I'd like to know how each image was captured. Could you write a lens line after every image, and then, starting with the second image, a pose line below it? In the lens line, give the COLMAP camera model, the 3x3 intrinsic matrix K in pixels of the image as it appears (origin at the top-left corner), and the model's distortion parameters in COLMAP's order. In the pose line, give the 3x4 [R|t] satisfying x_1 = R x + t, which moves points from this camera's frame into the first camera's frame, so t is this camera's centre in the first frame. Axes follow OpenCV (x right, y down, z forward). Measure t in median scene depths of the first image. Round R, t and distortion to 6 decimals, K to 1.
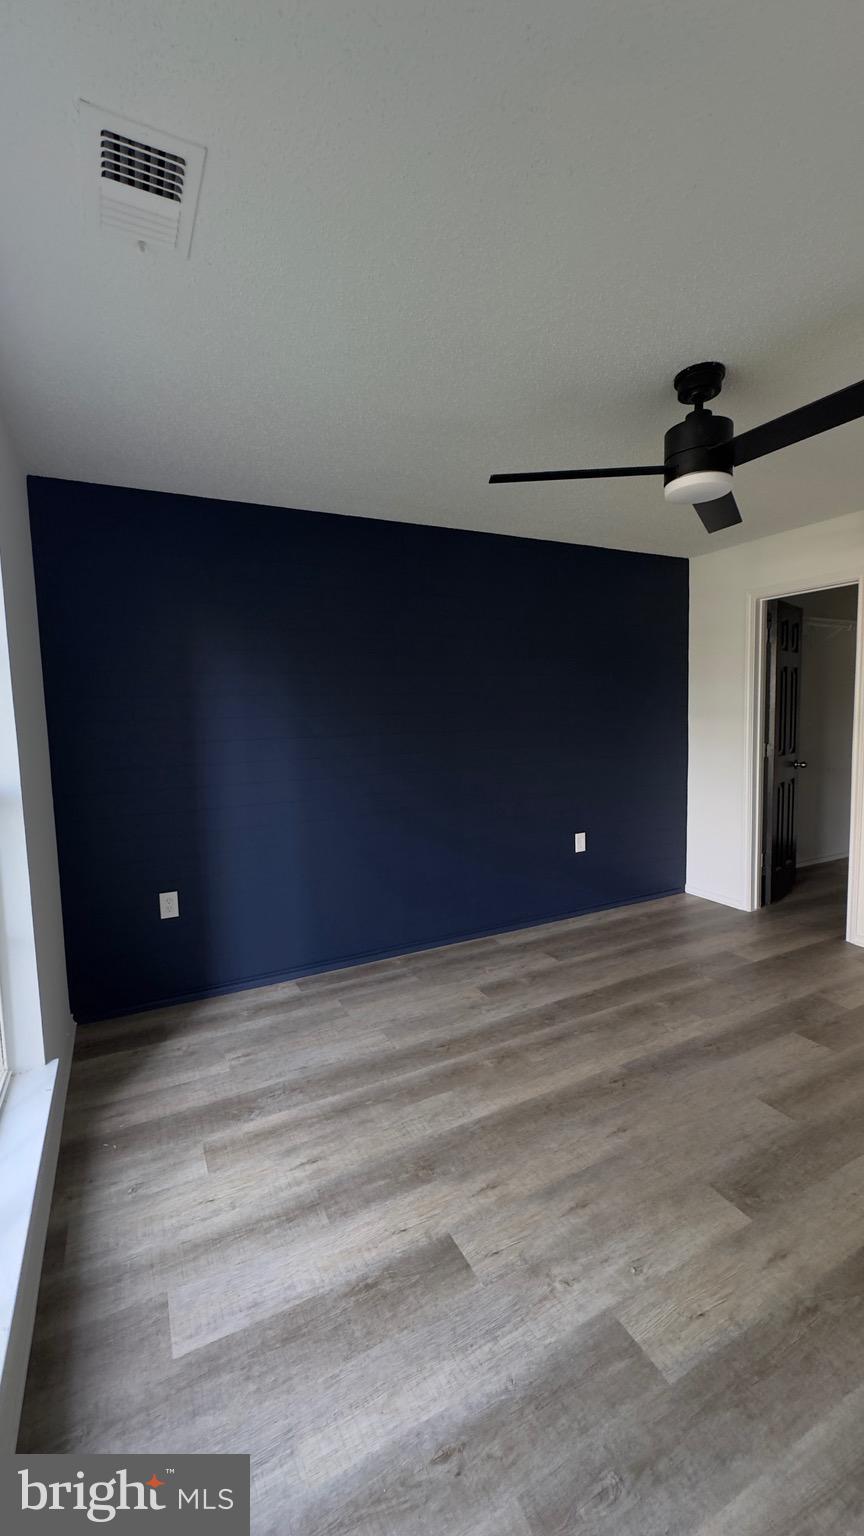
lens RADIAL K [[613.2, 0, 435.9], [0, 613.2, 767.8], [0, 0, 1]] dist [0.002035, -0.000768]
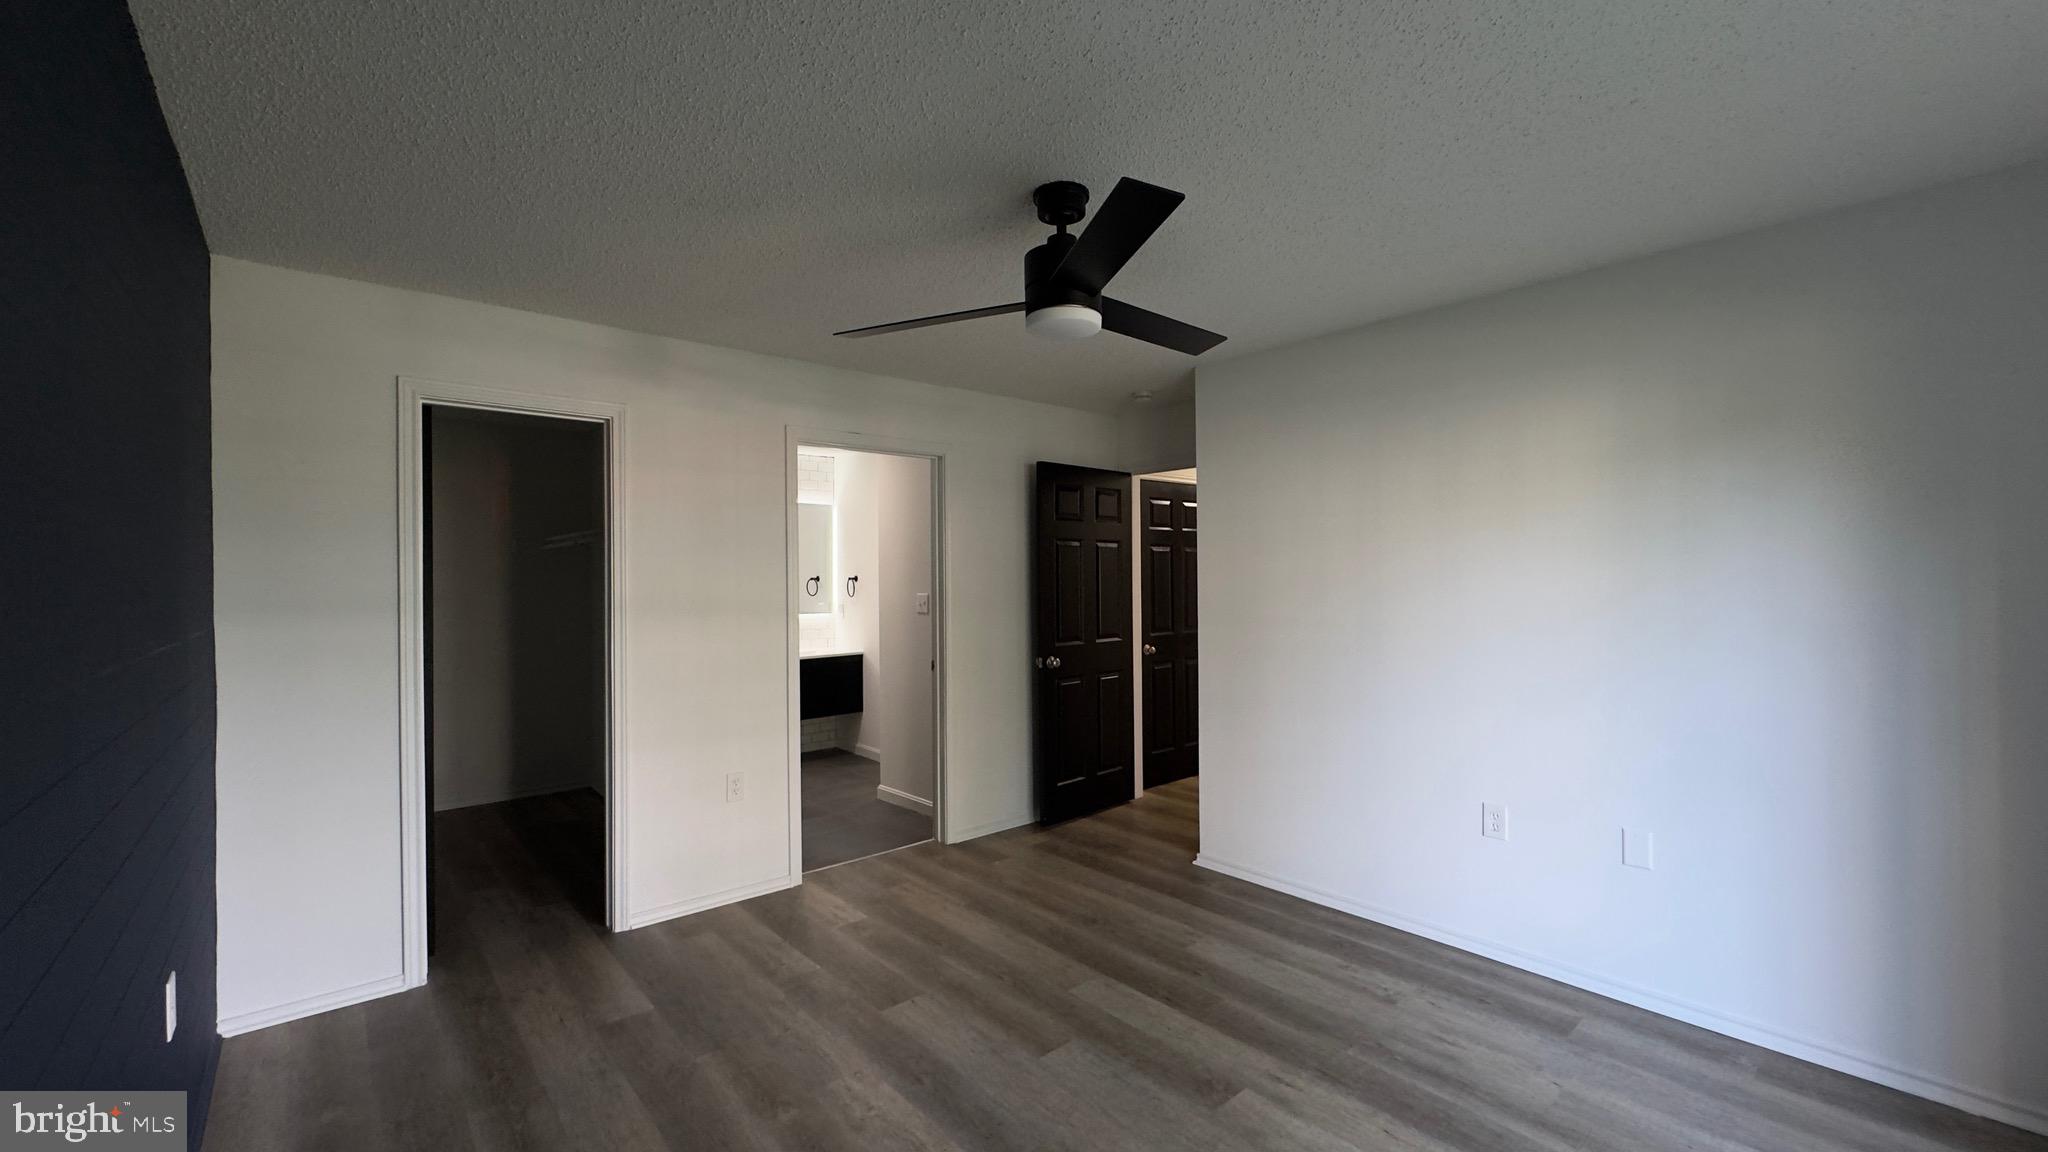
lens RADIAL K [[817.6, 0, 1027.5], [0, 817.6, 569.5], [0, 0, 1]] dist [0.002035, -0.000768]
pose [[-0.239449, 0.036538, 0.970221, -0.422262], [0.103552, 0.994553, -0.011898, -0.077990], [-0.965371, 0.097619, -0.241928, 0.907174]]
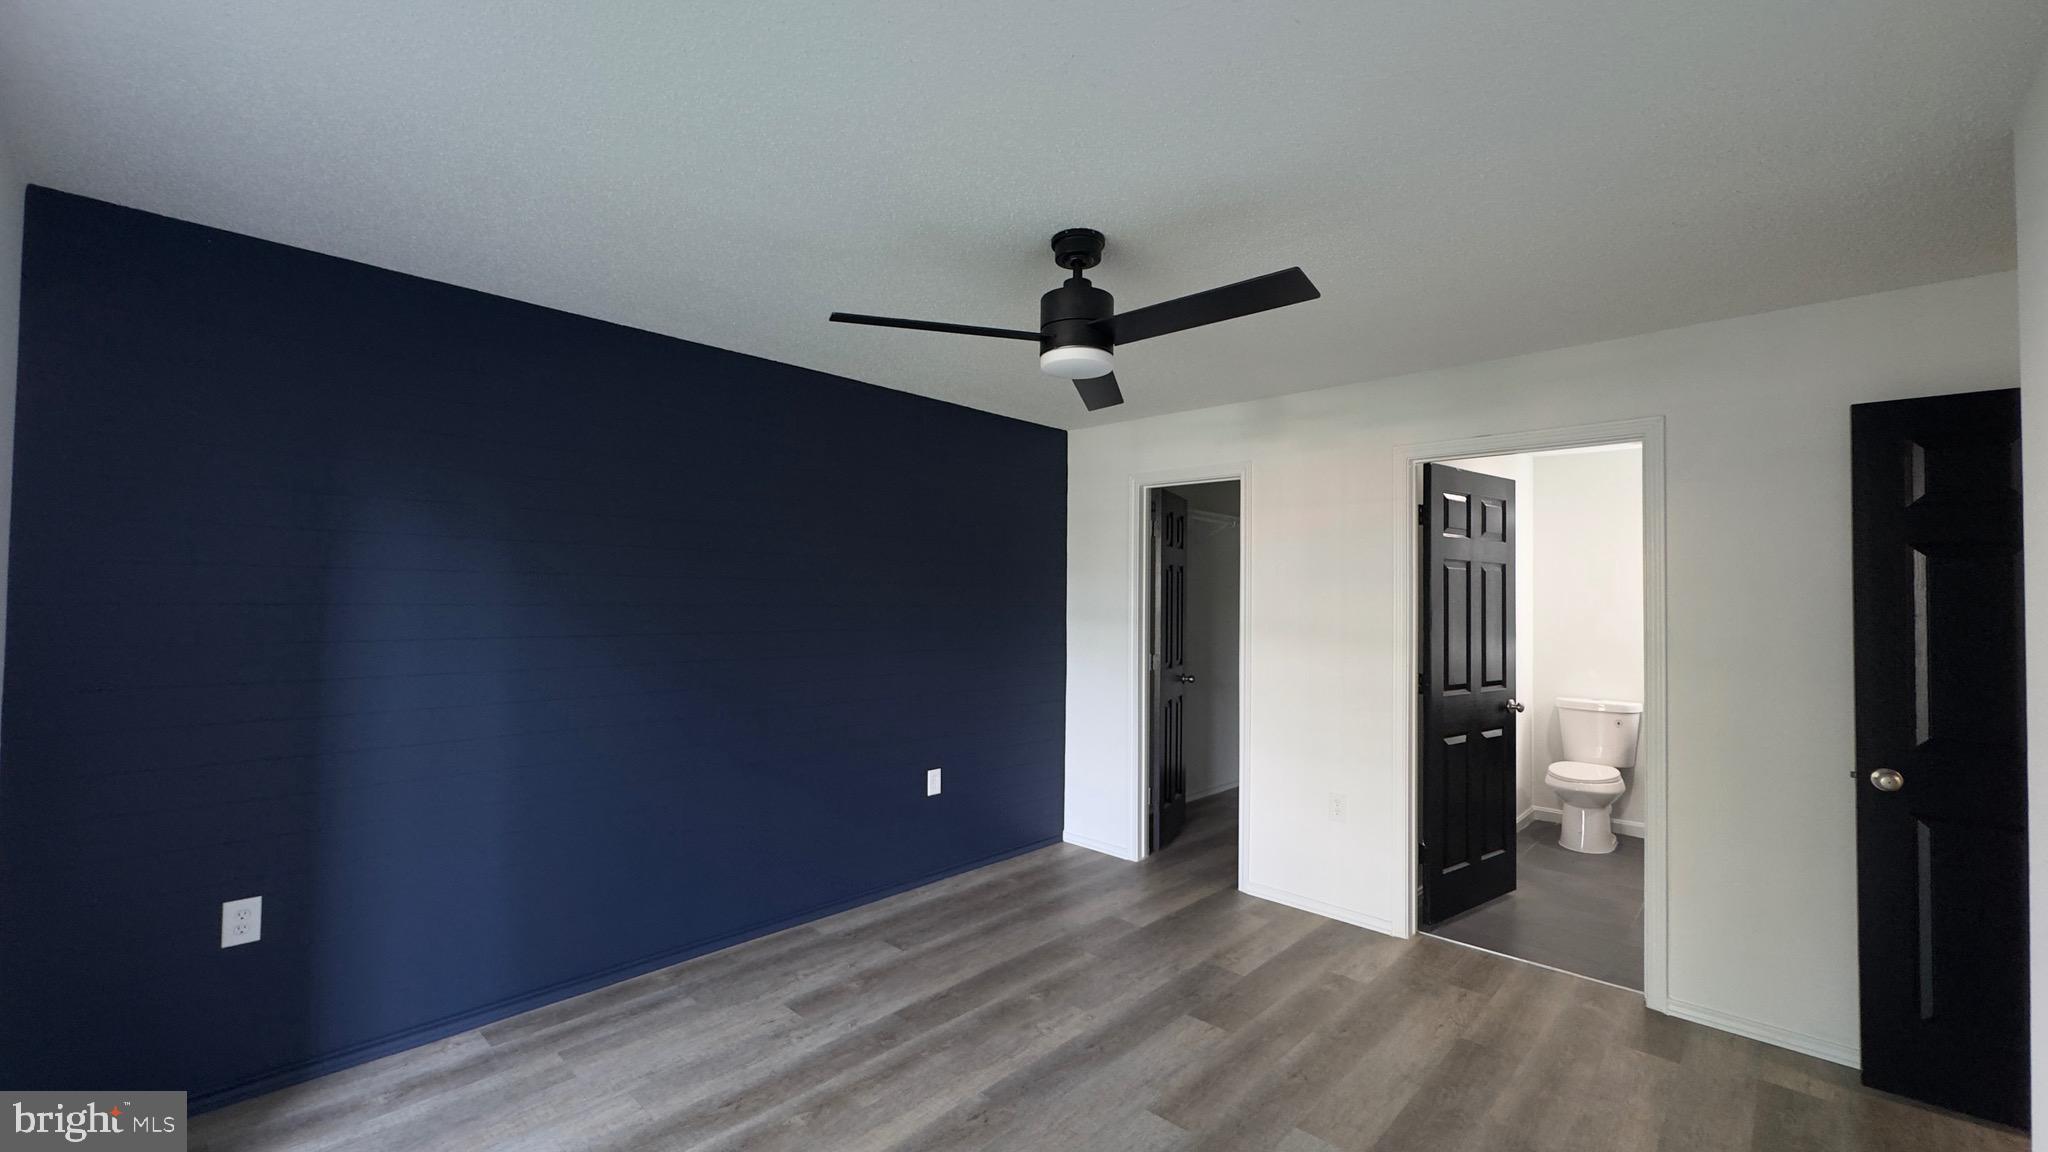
lens RADIAL K [[817.6, 0, 1024.5], [0, 817.6, 576.6], [0, 0, 1]] dist [0.002035, -0.000768]
pose [[0.943085, 0.046015, 0.329354, -0.004840], [-0.006547, 0.992758, -0.119955, -0.014034], [-0.332489, 0.110971, 0.936556, -0.012629]]
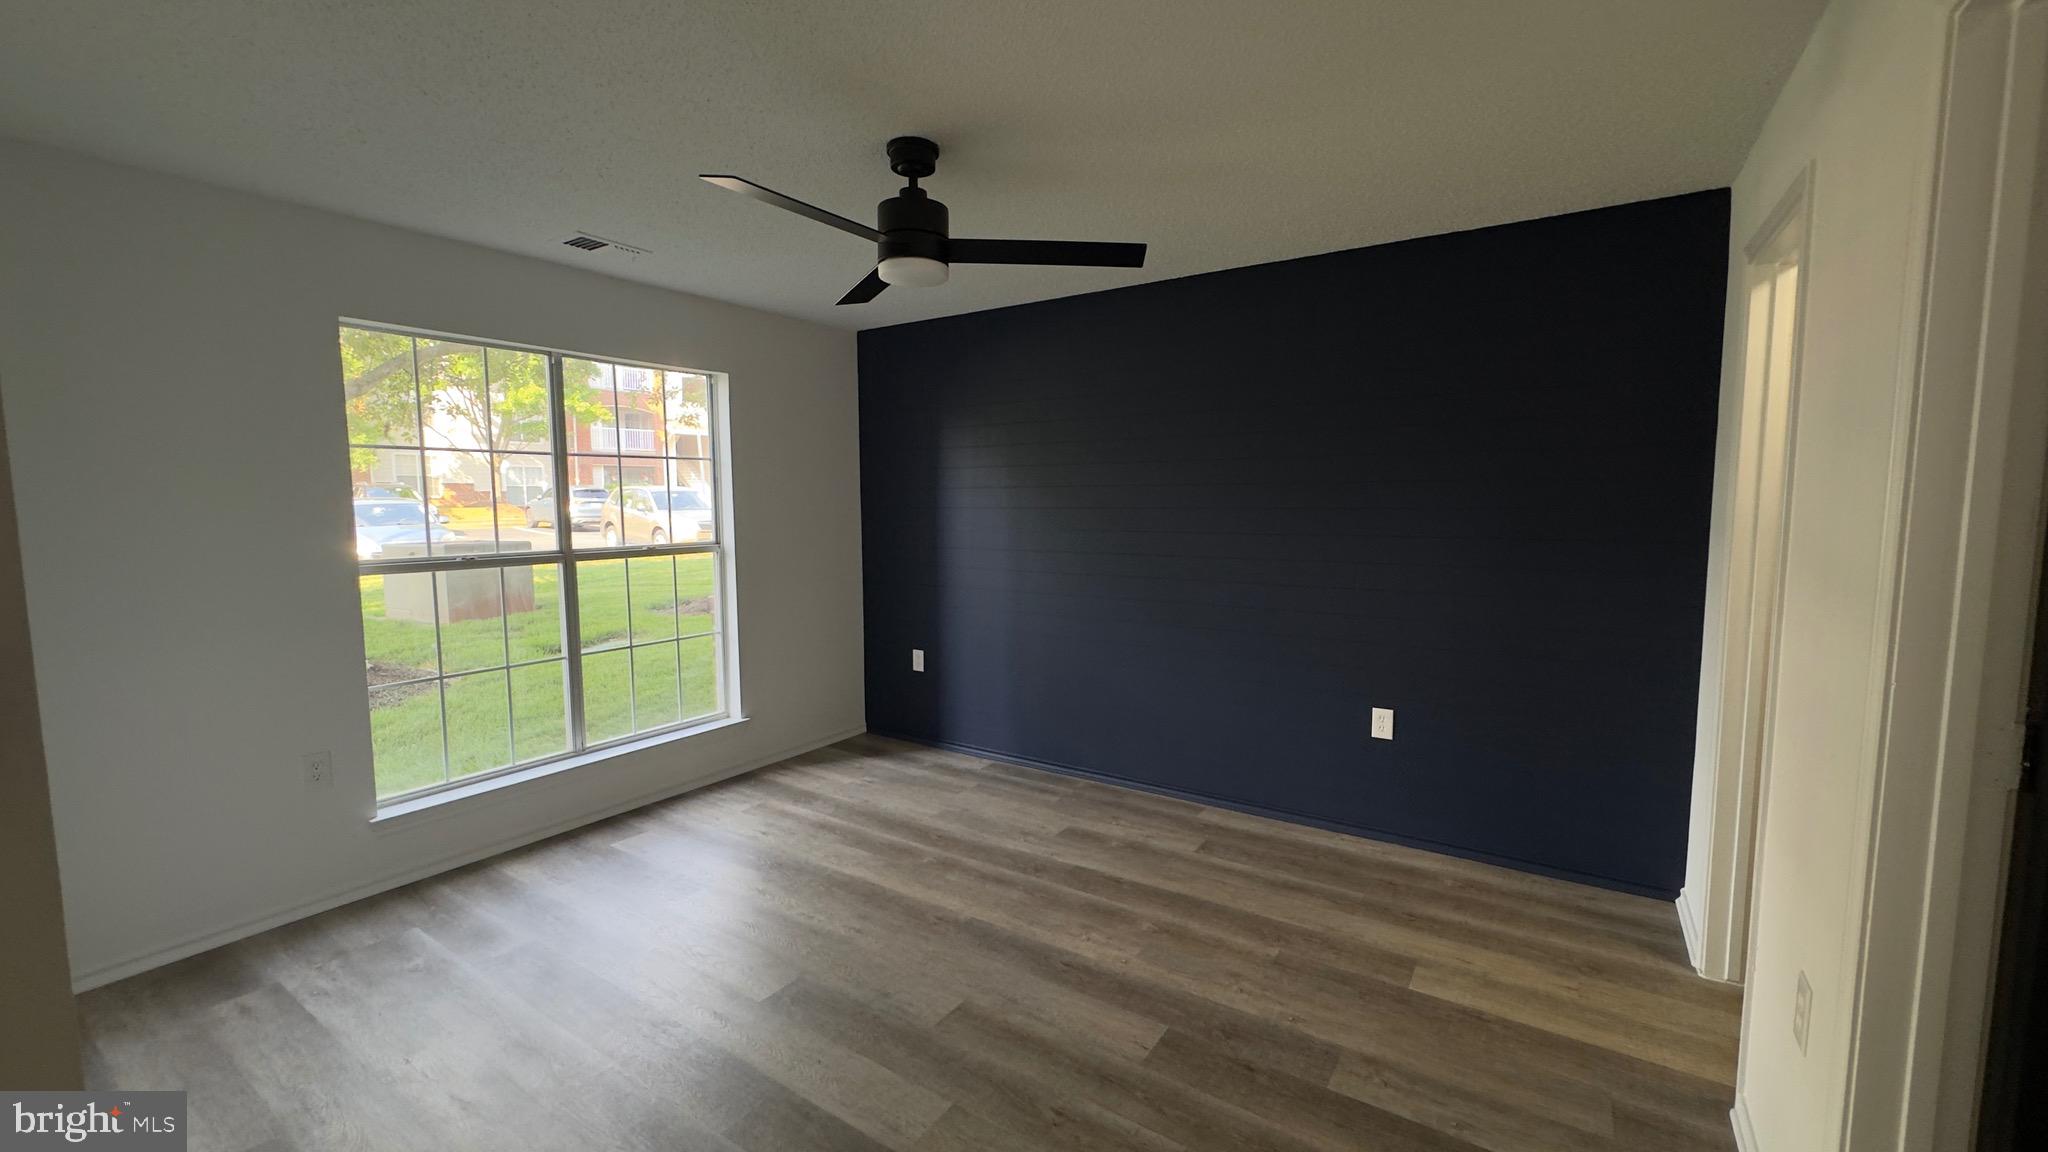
lens RADIAL K [[824.8, 0, 1028.0], [0, 824.8, 582.0], [0, 0, 1]] dist [0.001306, 0.000031]
pose [[0.486999, 0.109153, -0.866555, 1.077441], [-0.087319, 0.993274, 0.076042, -0.073467], [0.869027, 0.038634, 0.493254, 0.383793]]
